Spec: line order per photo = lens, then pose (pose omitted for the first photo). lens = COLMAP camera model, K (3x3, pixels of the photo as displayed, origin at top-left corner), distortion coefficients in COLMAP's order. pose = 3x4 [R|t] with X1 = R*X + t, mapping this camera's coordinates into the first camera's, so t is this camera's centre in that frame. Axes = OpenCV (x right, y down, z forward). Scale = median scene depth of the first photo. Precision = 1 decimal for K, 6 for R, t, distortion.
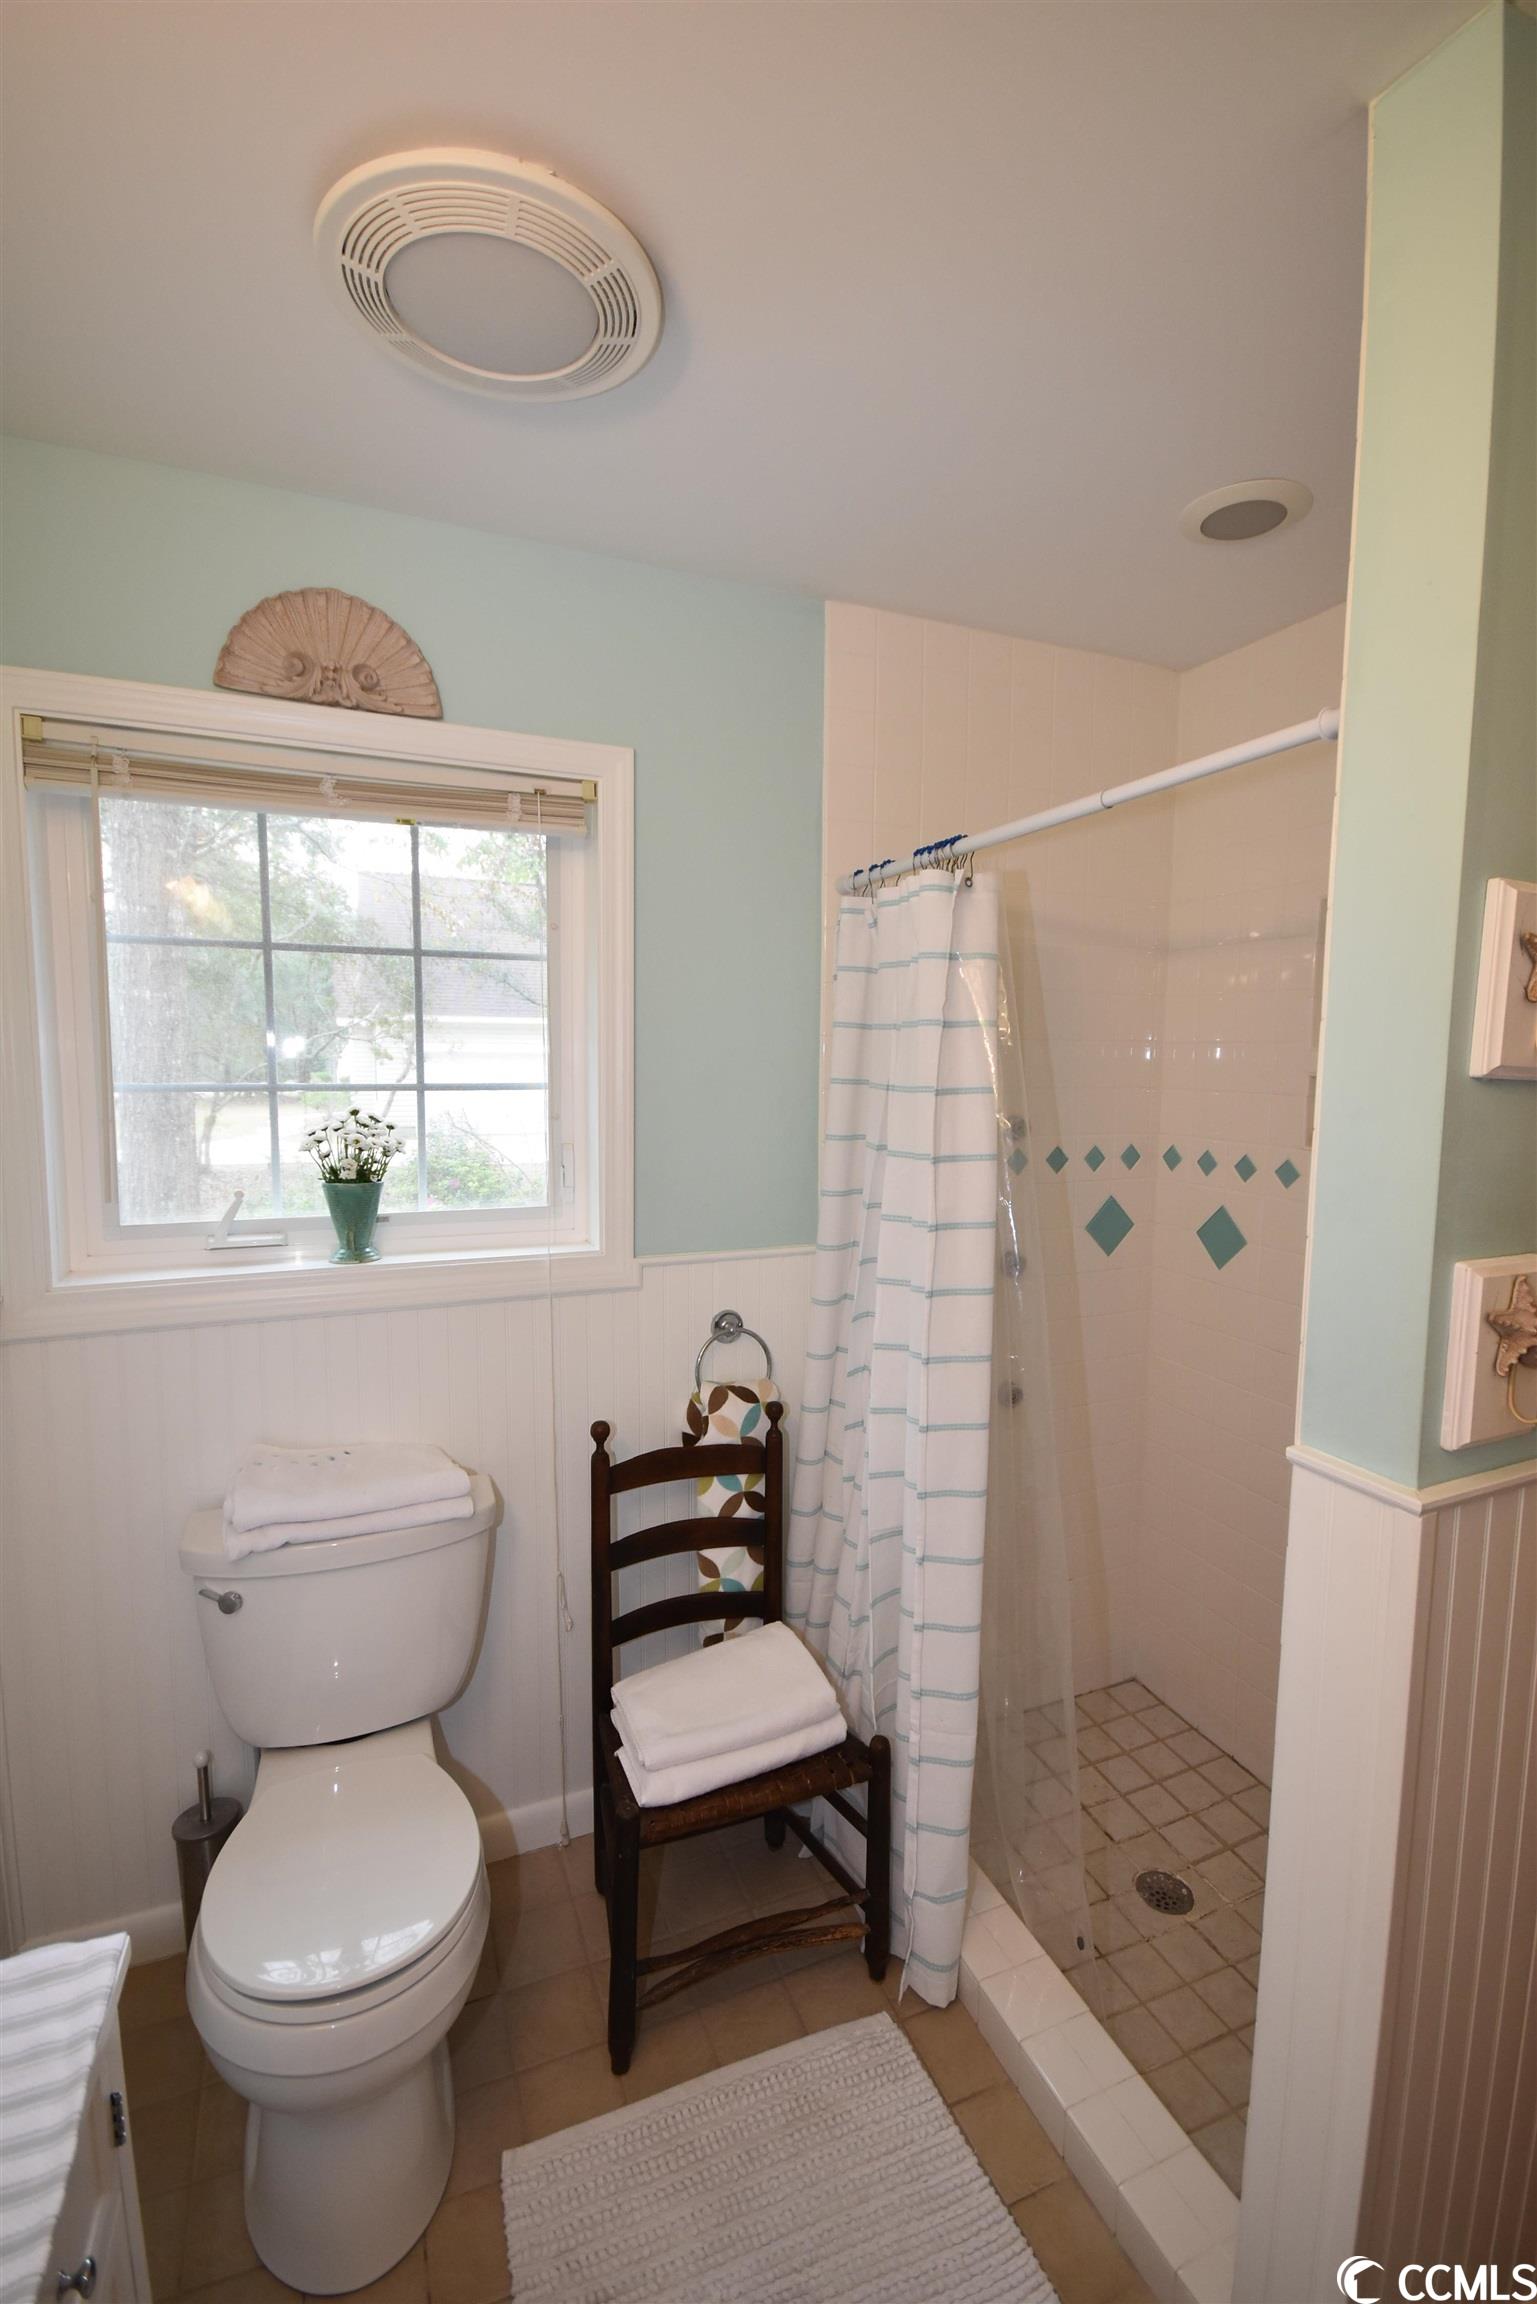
lens RADIAL K [[1009.6, 0, 761.4], [0, 1009.6, 1141.2], [0, 0, 1]] dist [0.002502, -0.008974]
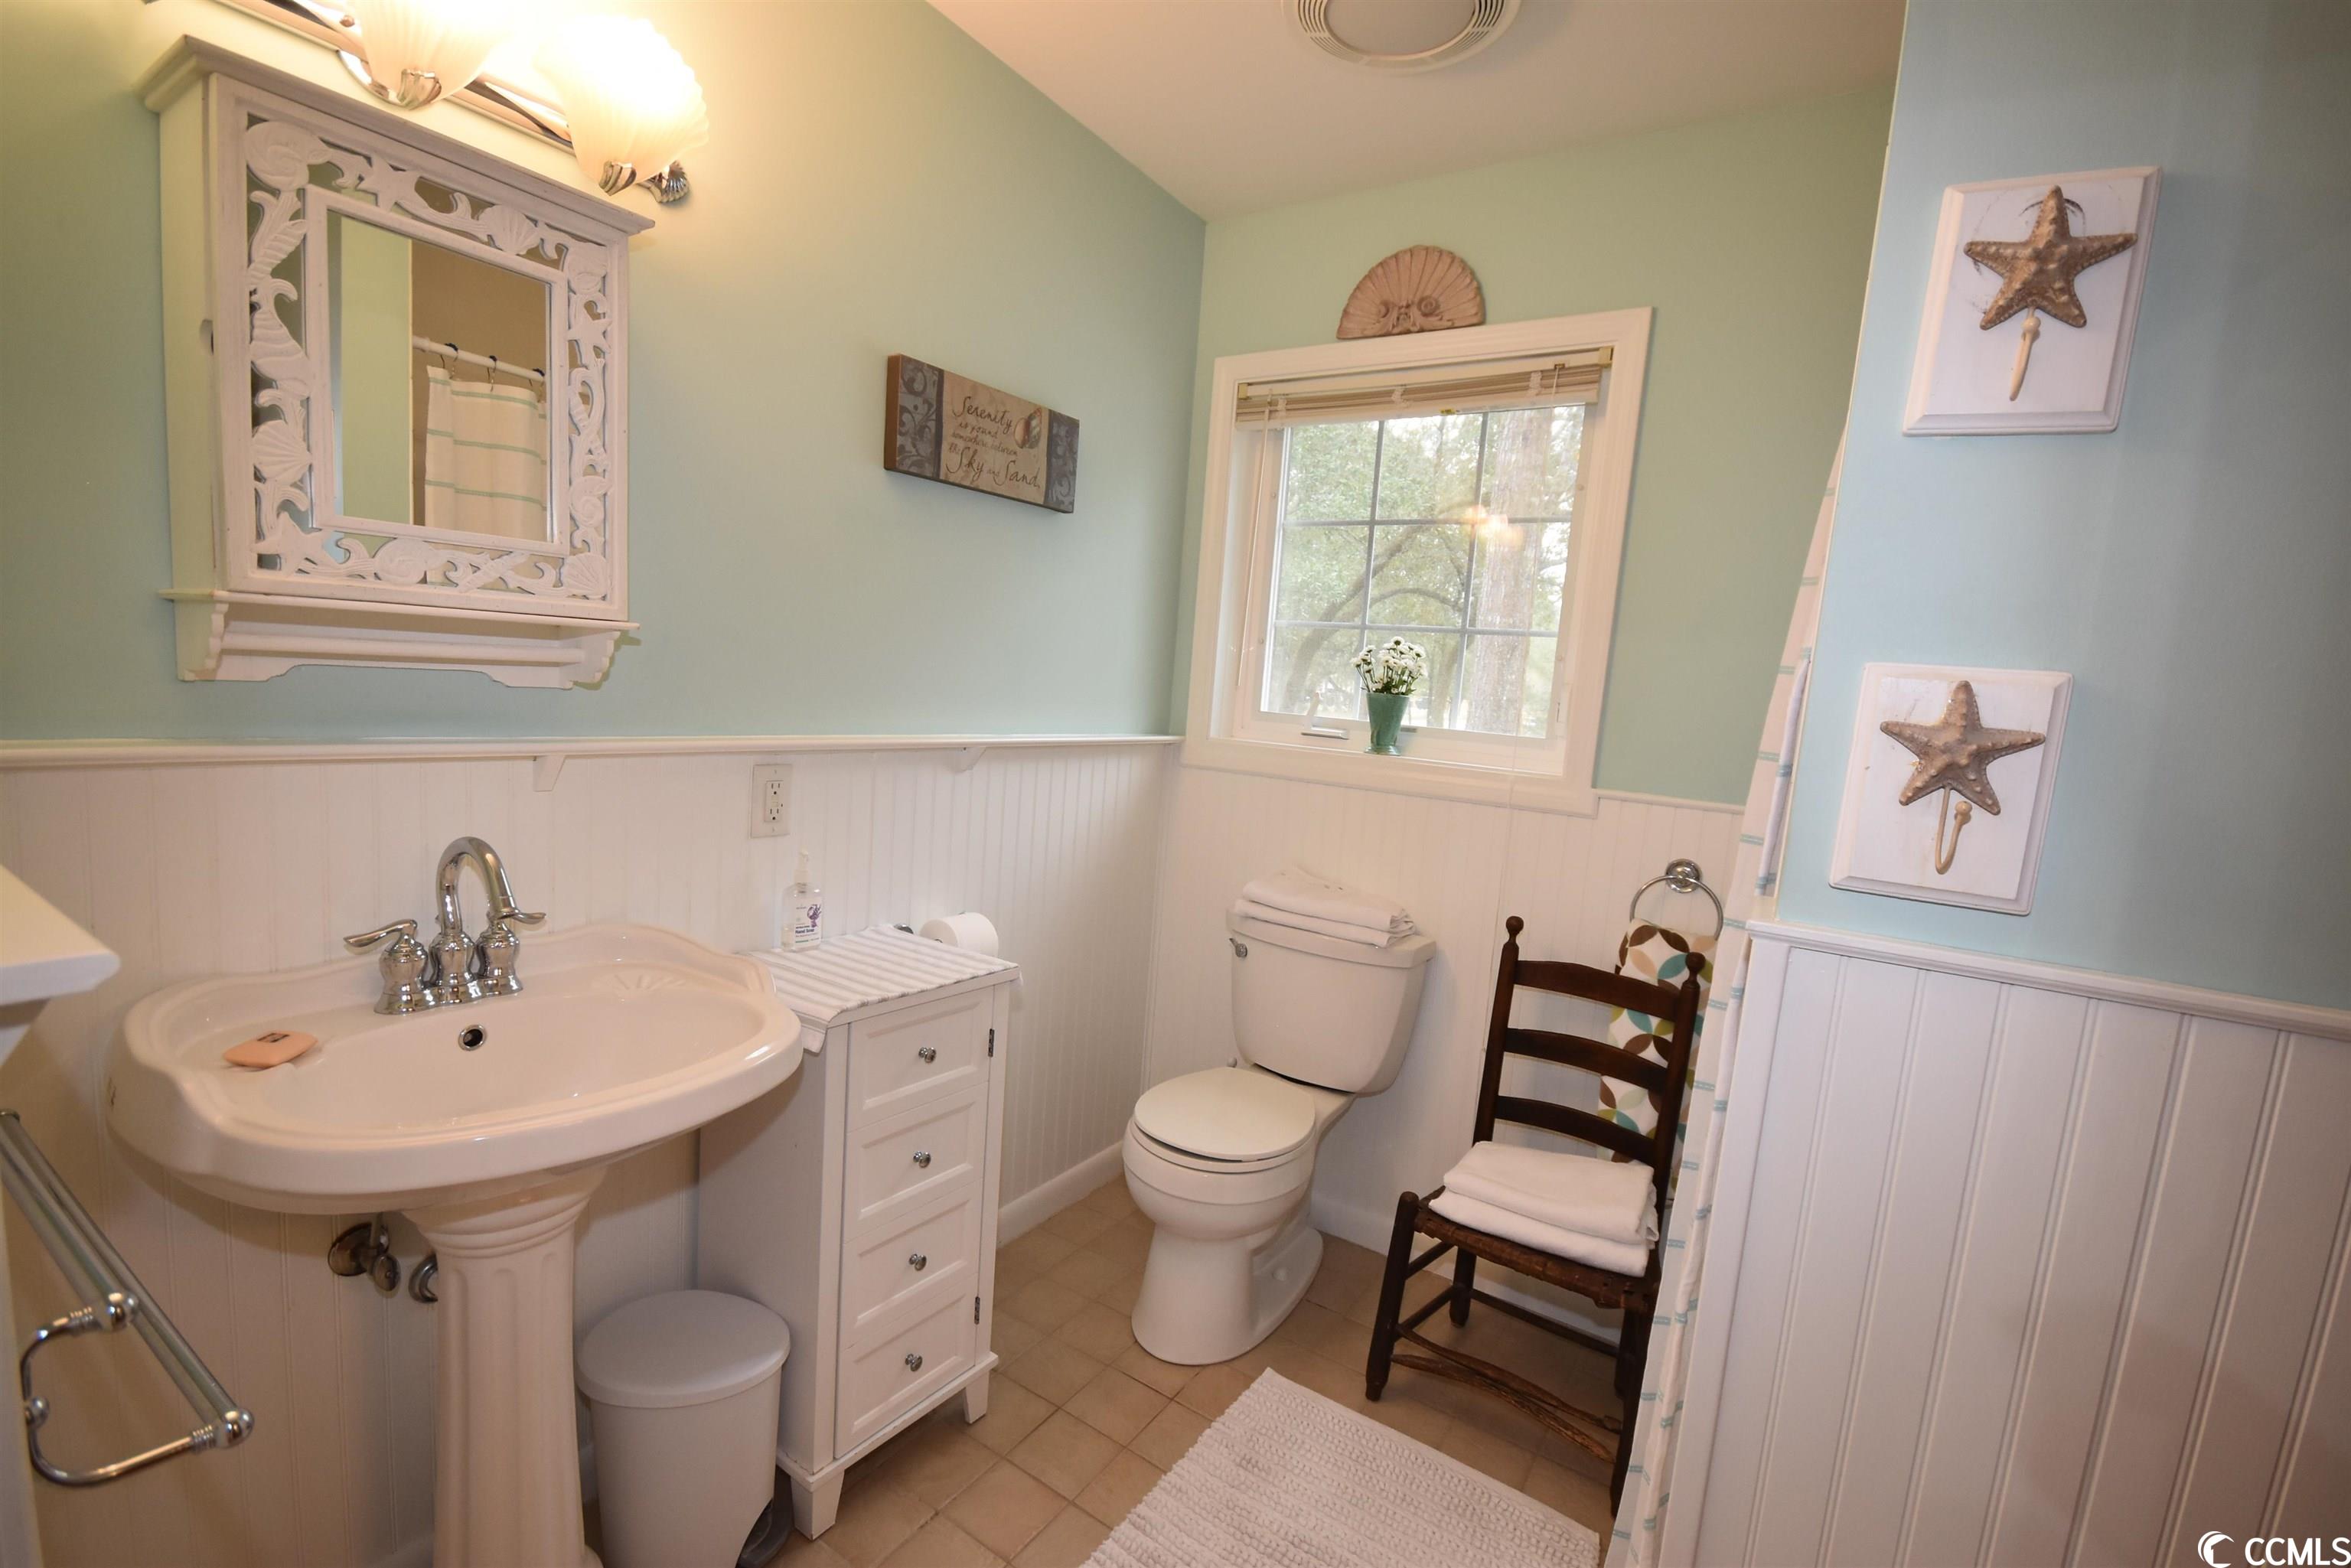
lens RADIAL K [[1030.1, 0, 1169.5], [0, 1030.1, 795.7], [0, 0, 1]] dist [0.002502, -0.008974]
pose [[0.557645, 0.126195, -0.820431, 0.548698], [-0.148738, 0.987571, 0.050807, 0.141615], [0.816645, 0.093696, 0.569484, 0.012349]]
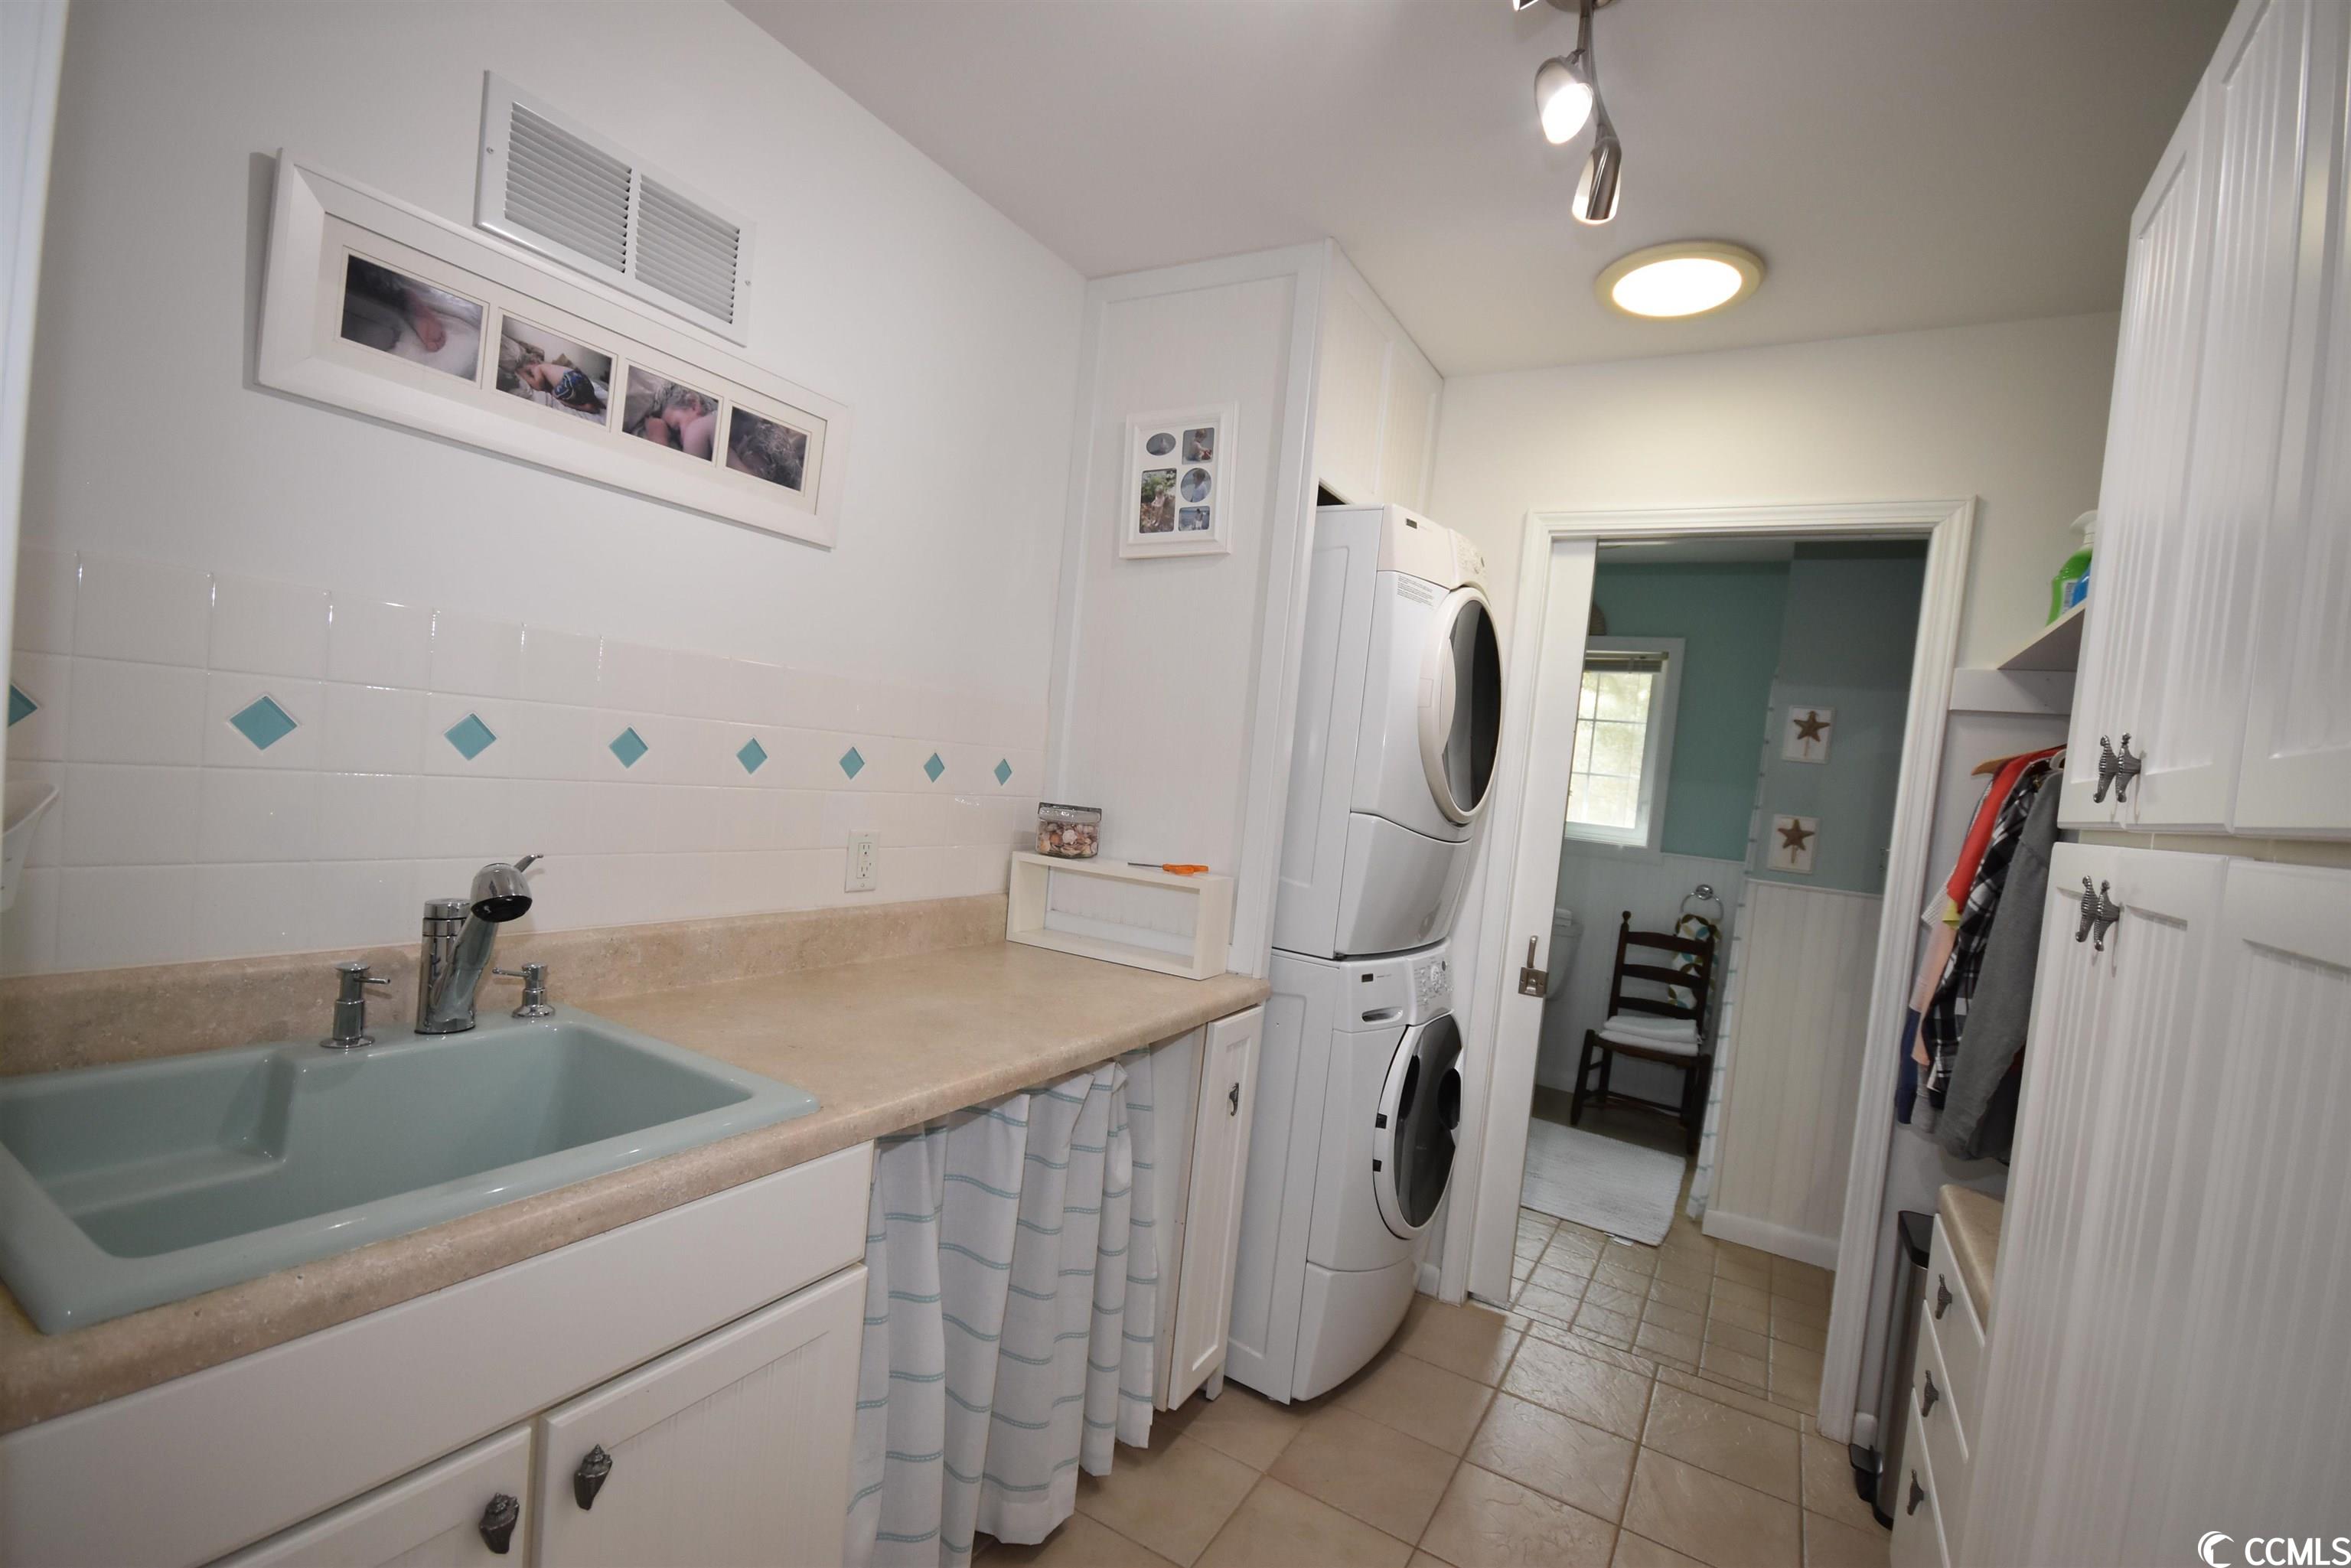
lens RADIAL K [[1030.1, 0, 1172.4], [0, 1030.1, 791.0], [0, 0, 1]] dist [0.002502, -0.008974]
pose [[0.589900, 0.074418, -0.804040, 1.153742], [-0.172285, 0.984415, -0.035288, 0.266606], [0.788883, 0.159340, 0.593527, -1.364307]]
